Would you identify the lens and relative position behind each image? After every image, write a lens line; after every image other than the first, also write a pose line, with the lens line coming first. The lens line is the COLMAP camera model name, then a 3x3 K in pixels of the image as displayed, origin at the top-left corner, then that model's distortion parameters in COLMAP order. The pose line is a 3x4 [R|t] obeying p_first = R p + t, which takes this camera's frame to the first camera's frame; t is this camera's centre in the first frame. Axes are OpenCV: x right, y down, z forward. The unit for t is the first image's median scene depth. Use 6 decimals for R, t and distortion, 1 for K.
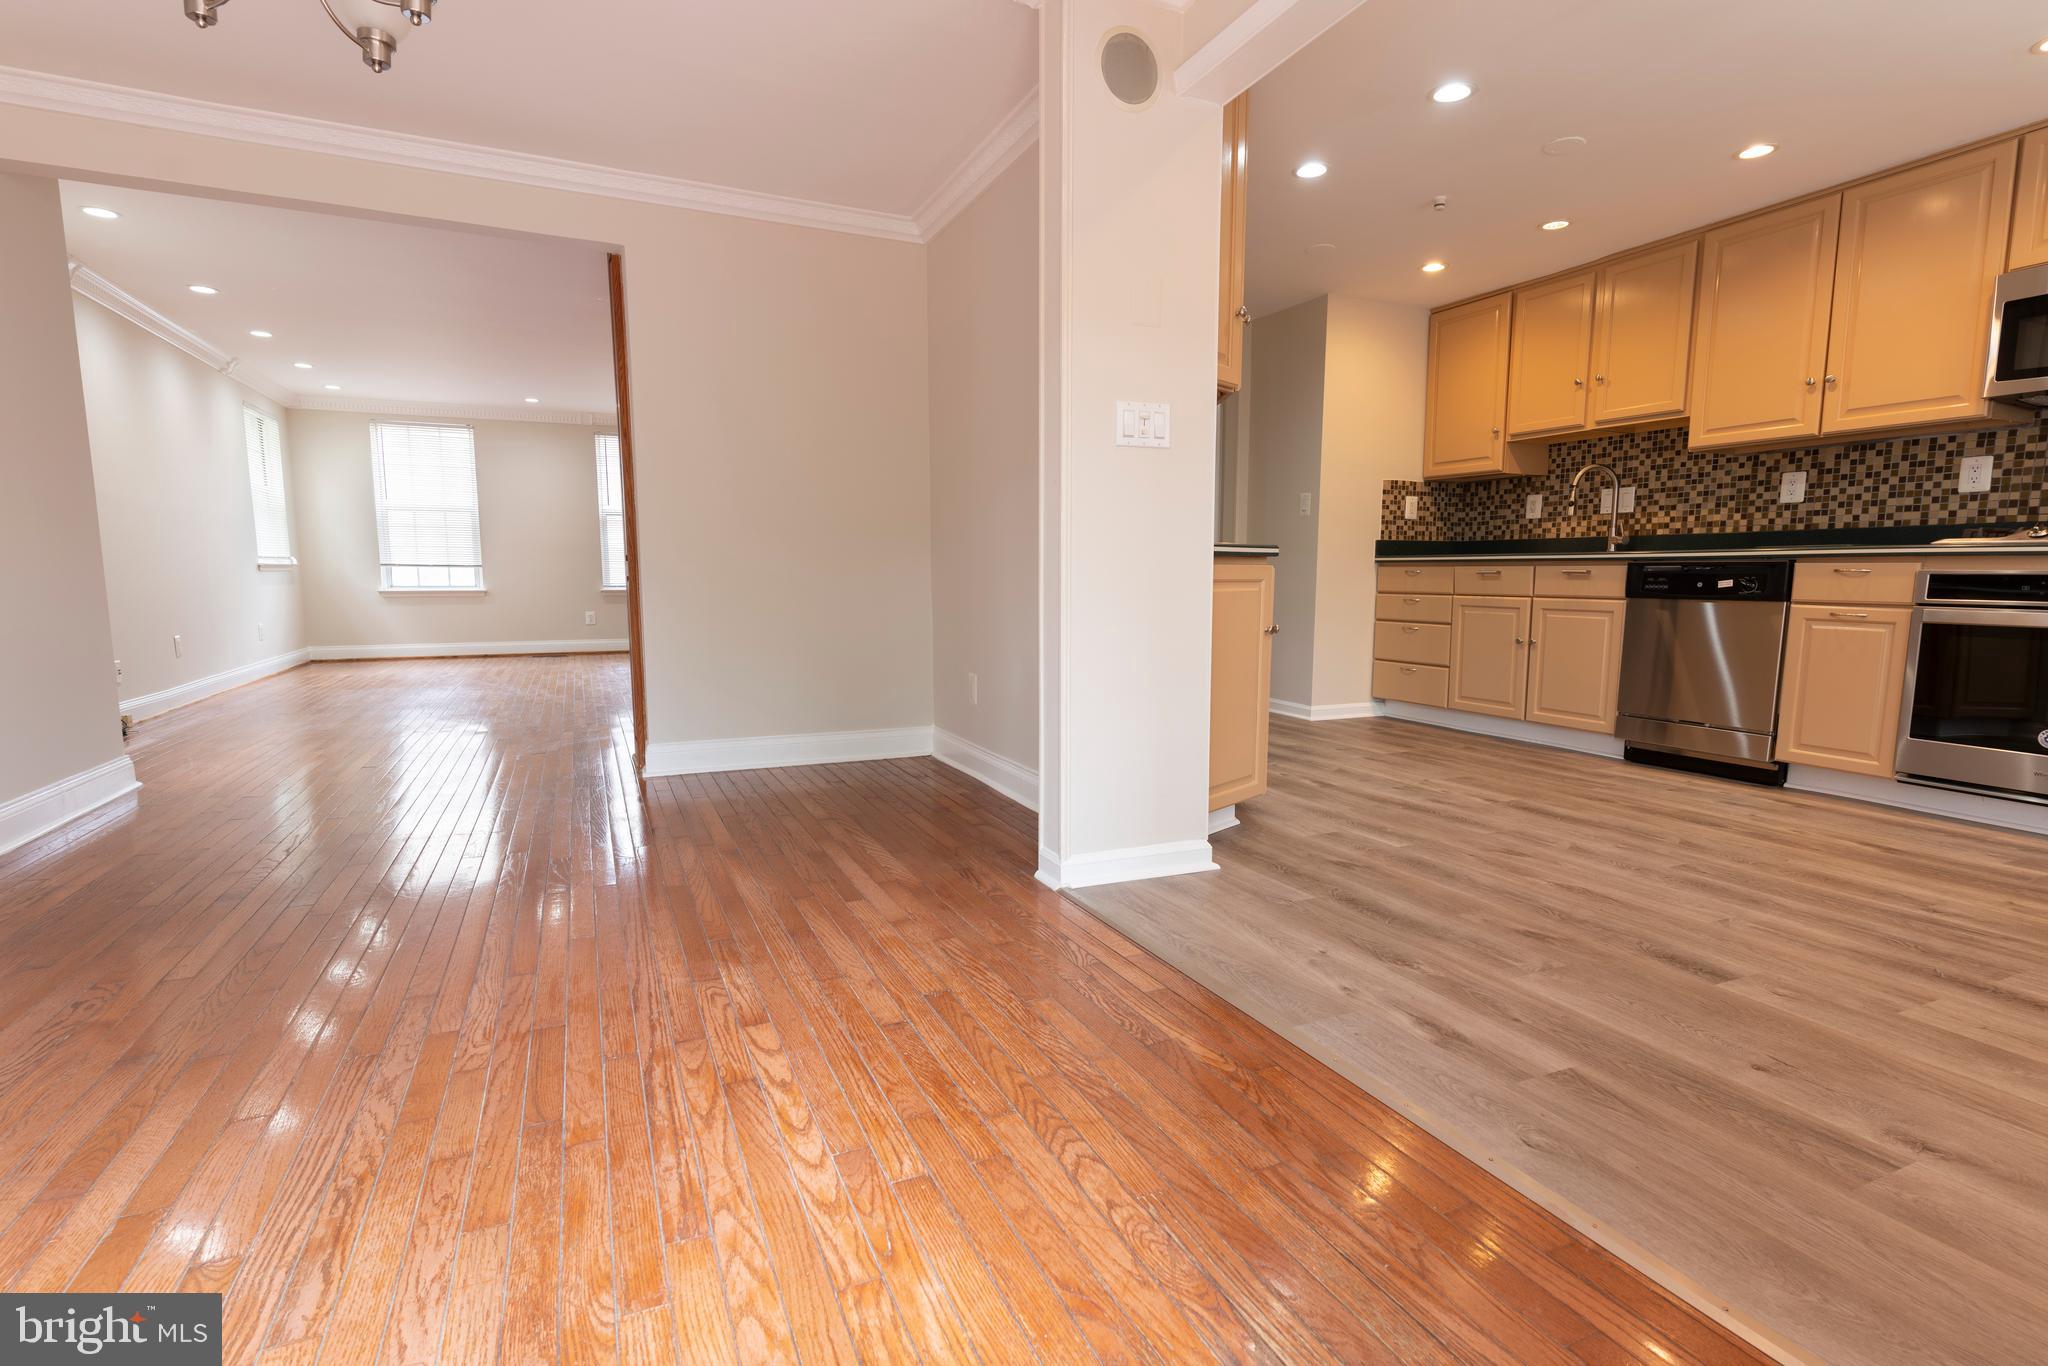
lens RADIAL K [[970.4, 0, 1017.8], [0, 970.4, 685.0], [0, 0, 1]] dist [0.008726, -0.001549]
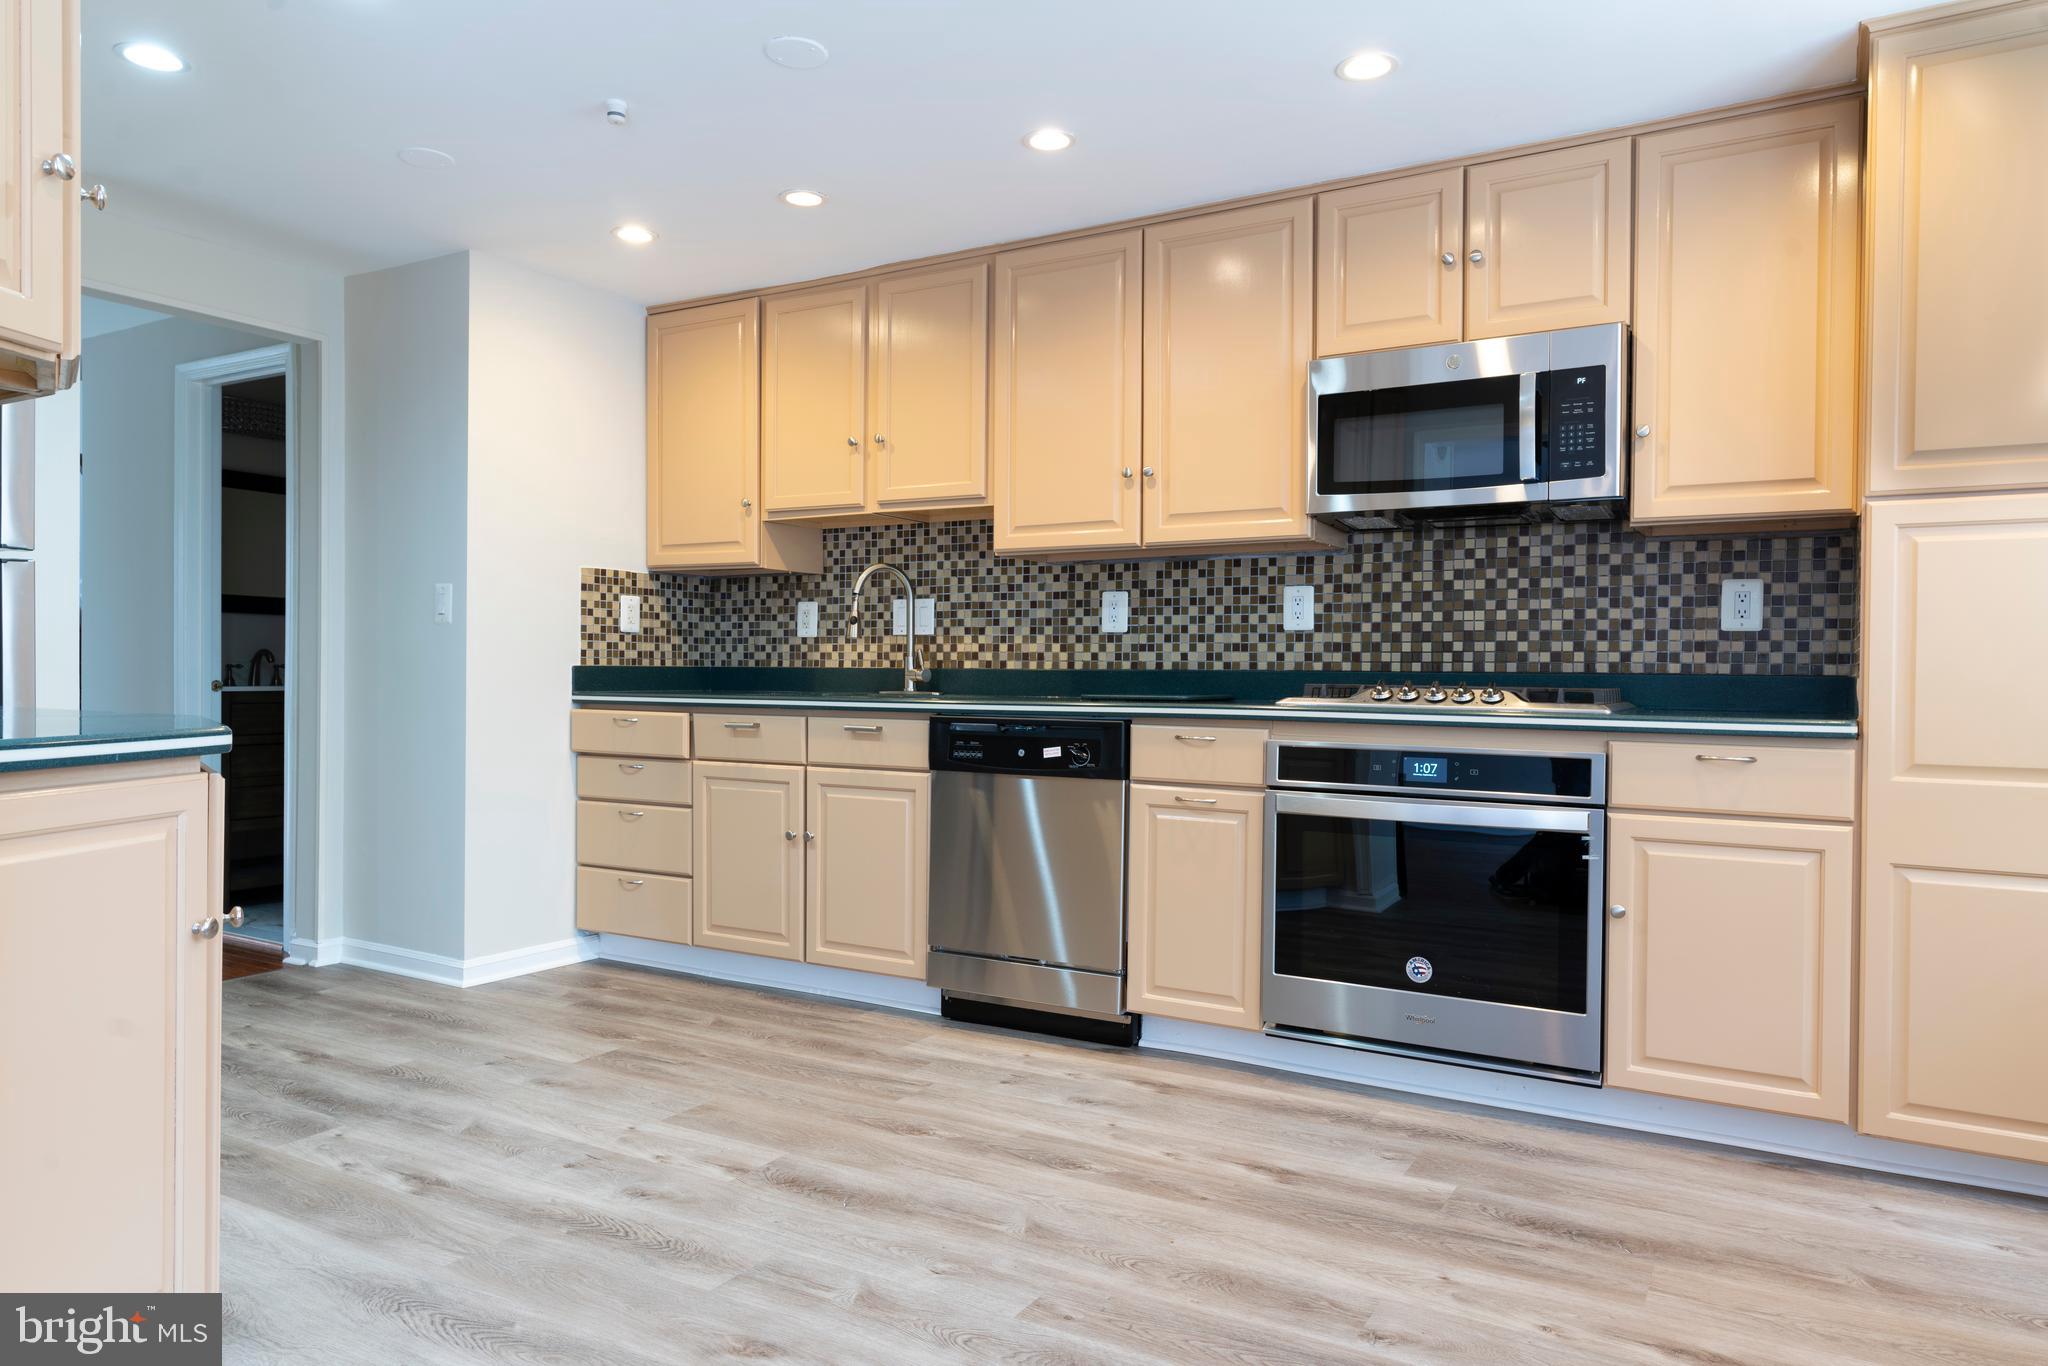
lens RADIAL K [[1347.8, 0, 1024.1], [0, 1347.8, 682.4], [0, 0, 1]] dist [-0.003924, -0.000738]
pose [[0.814530, 0.001972, 0.580118, 0.152263], [0.061223, 0.994118, -0.089340, -0.064081], [-0.576882, 0.108286, 0.809618, 0.226203]]
